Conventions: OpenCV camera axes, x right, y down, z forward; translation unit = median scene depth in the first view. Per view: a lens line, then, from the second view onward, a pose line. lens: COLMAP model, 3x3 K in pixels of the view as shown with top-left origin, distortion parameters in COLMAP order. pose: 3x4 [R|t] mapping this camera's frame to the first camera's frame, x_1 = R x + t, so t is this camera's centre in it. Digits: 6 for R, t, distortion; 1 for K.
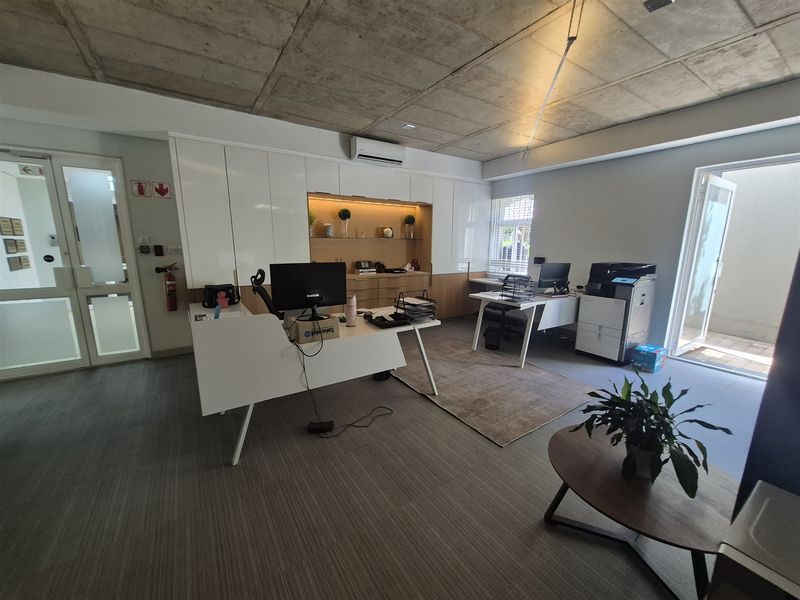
lens RADIAL K [[315.1, 0, 398.4], [0, 315.1, 302.9], [0, 0, 1]] dist [-0.002020, -0.000905]
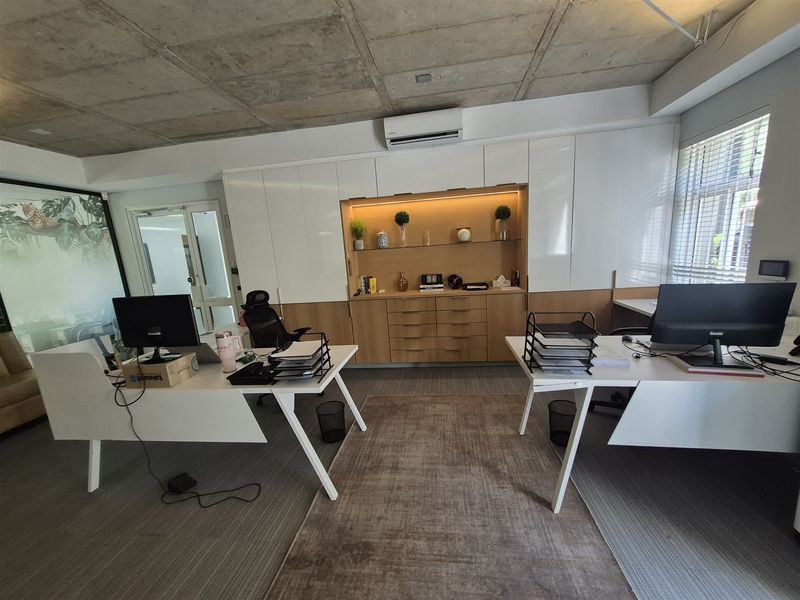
lens RADIAL K [[315.1, 0, 402.3], [0, 315.1, 312.6], [0, 0, 1]] dist [-0.002020, -0.000905]
pose [[0.756680, 0.067192, -0.650324, 0.448422], [-0.050609, 0.997740, 0.044202, -0.086037], [0.651824, -0.000535, 0.758370, 0.446500]]
